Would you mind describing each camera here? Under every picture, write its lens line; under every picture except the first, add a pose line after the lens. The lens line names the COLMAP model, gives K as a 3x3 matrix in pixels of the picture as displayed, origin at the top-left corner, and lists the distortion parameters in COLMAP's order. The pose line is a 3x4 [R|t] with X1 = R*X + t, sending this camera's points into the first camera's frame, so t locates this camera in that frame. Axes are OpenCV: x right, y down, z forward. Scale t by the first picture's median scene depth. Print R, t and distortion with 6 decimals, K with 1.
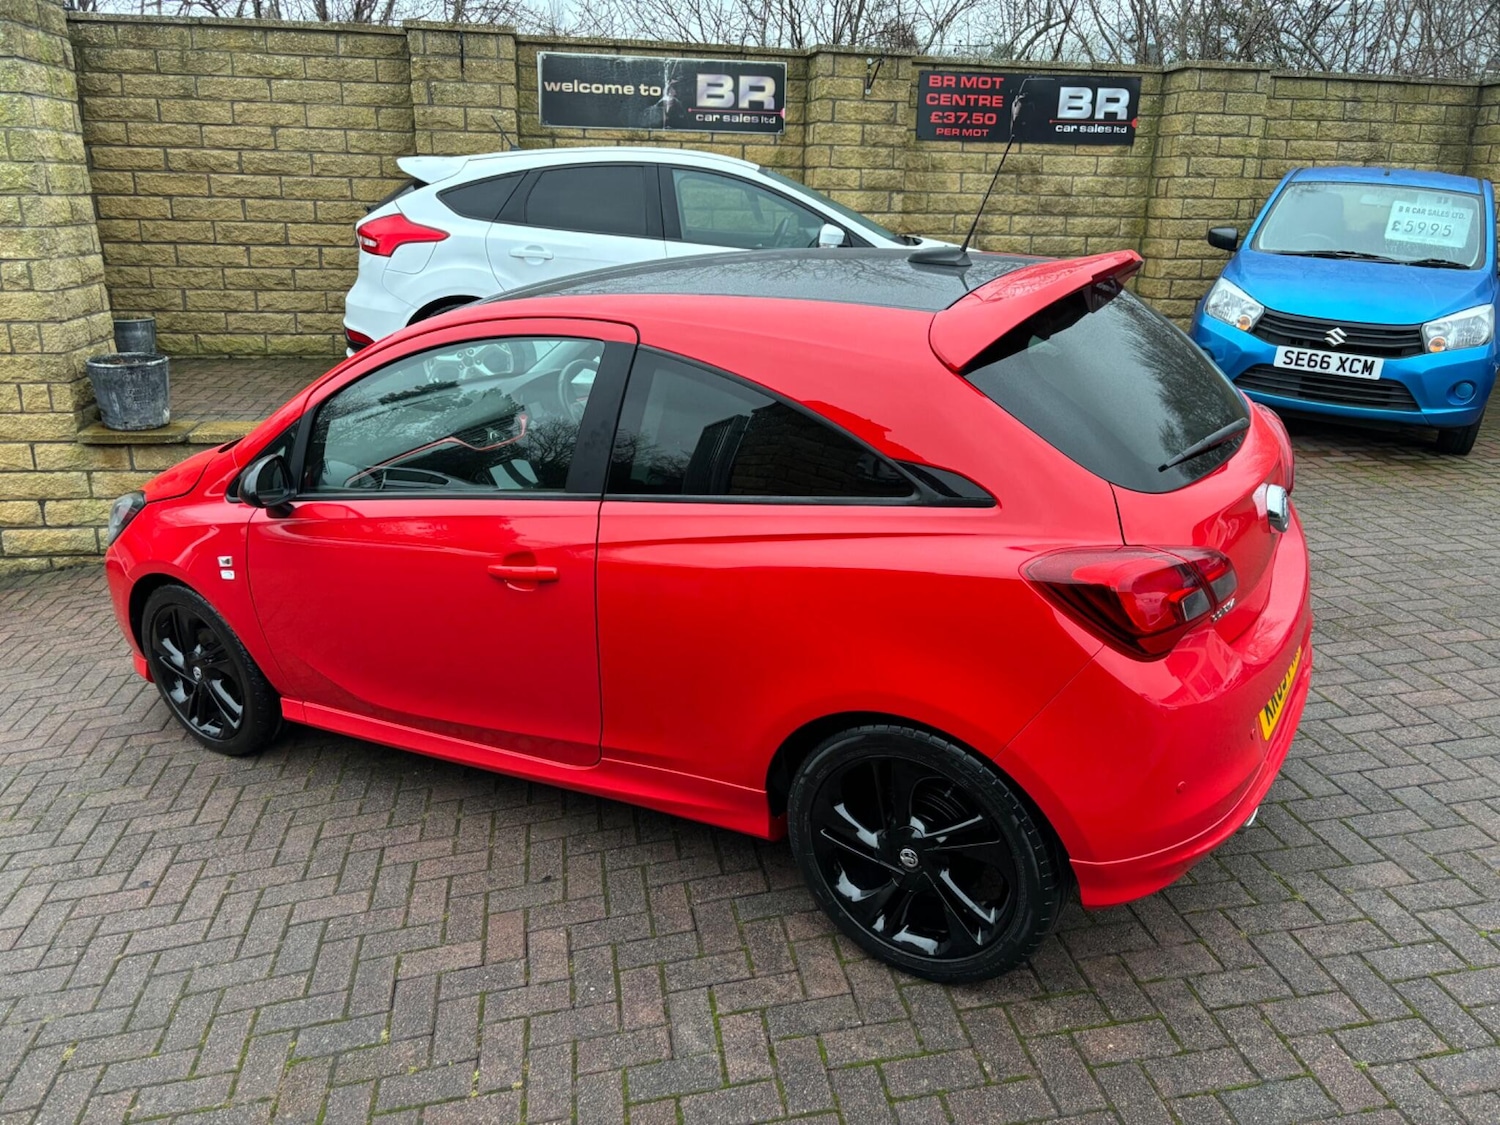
lens RADIAL K [[1135.4, 0, 746.4], [0, 1135.4, 557.7], [0, 0, 1]] dist [0.035742, -0.025568]
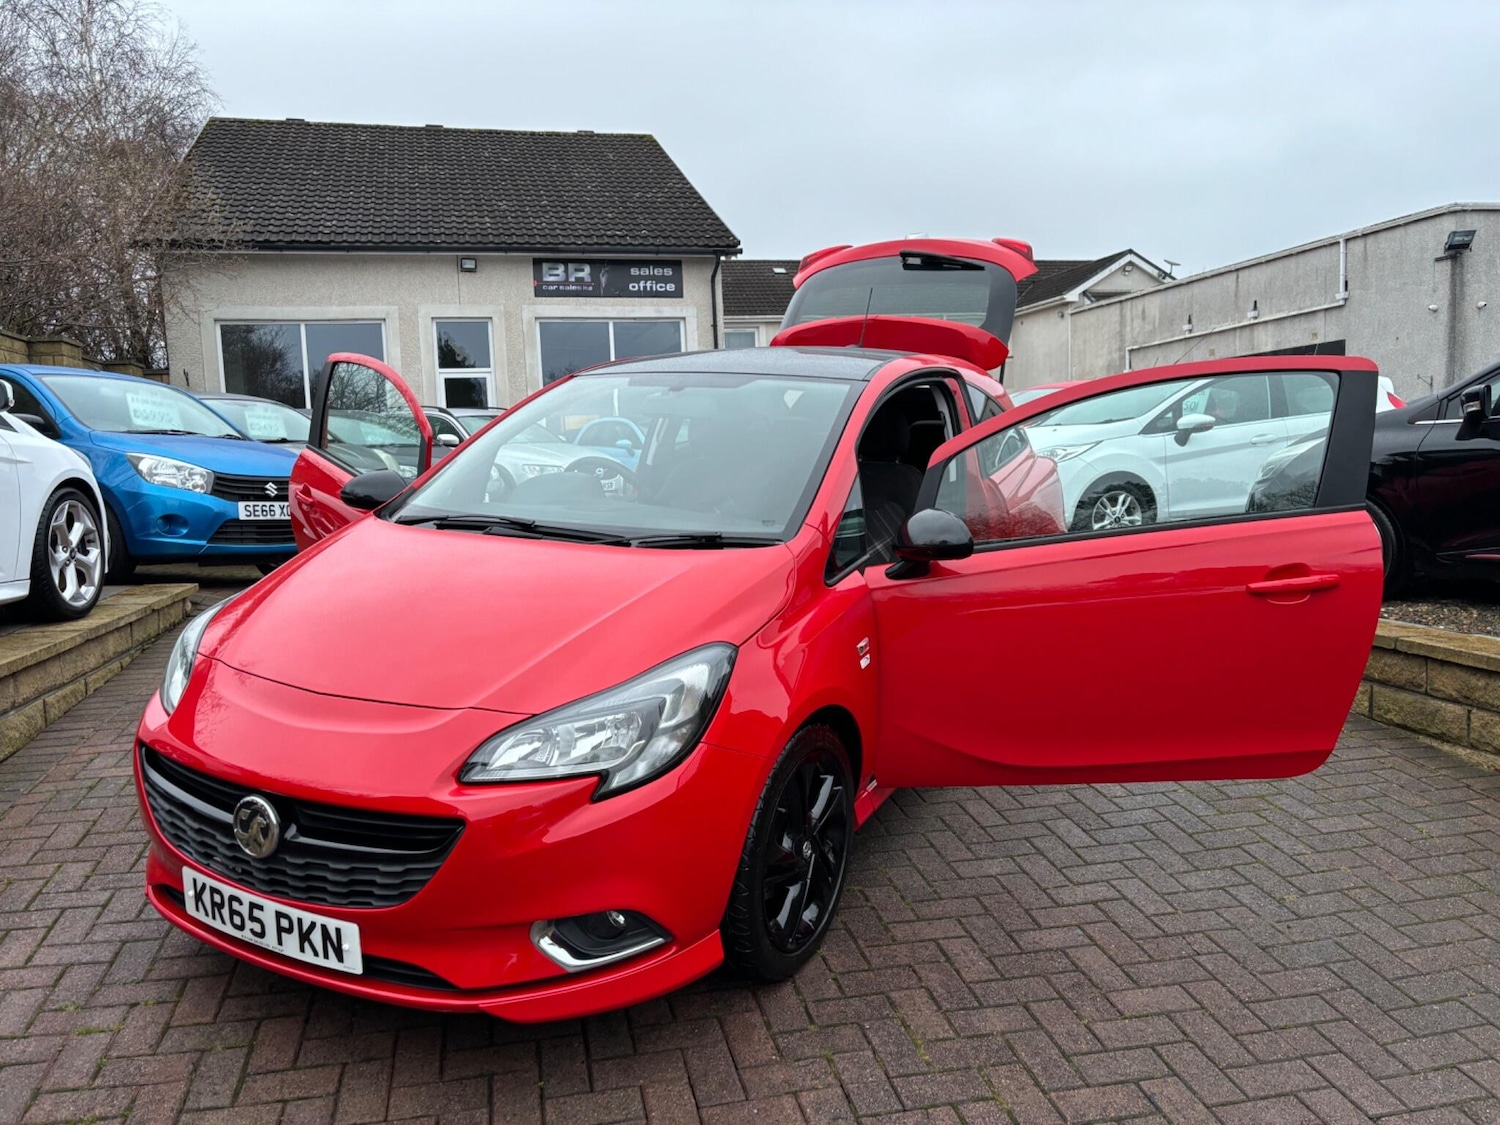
lens RADIAL K [[1131.7, 0, 742.0], [0, 1131.7, 555.2], [0, 0, 1]] dist [0.054413, -0.067282]
pose [[-0.067946, -0.103578, 0.992298, -0.545997], [0.336260, 0.934026, 0.120521, -0.082417], [-0.939315, 0.341859, -0.028634, 0.458699]]
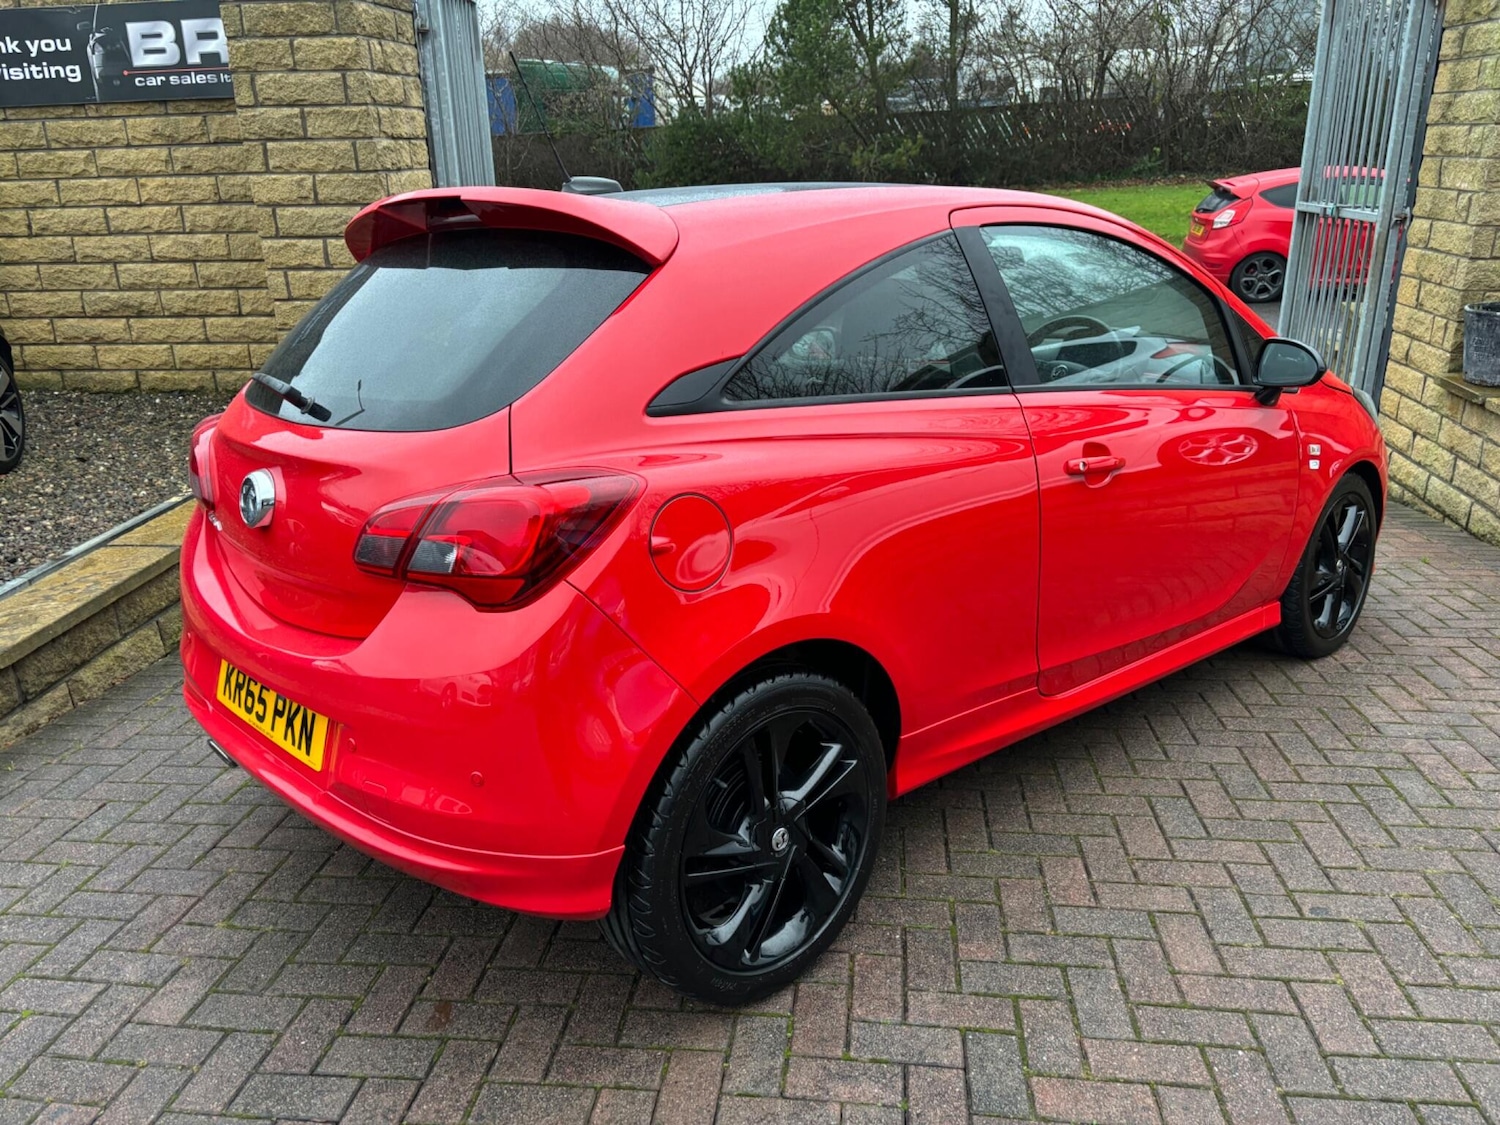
lens RADIAL K [[1132.6, 0, 743.6], [0, 1132.6, 550.2], [0, 0, 1]] dist [0.059866, -0.062201]
pose [[-0.264006, 0.317600, -0.910731, 0.363551], [-0.276073, 0.879844, 0.386857, -0.136604], [0.924167, 0.353561, -0.144603, 0.466026]]
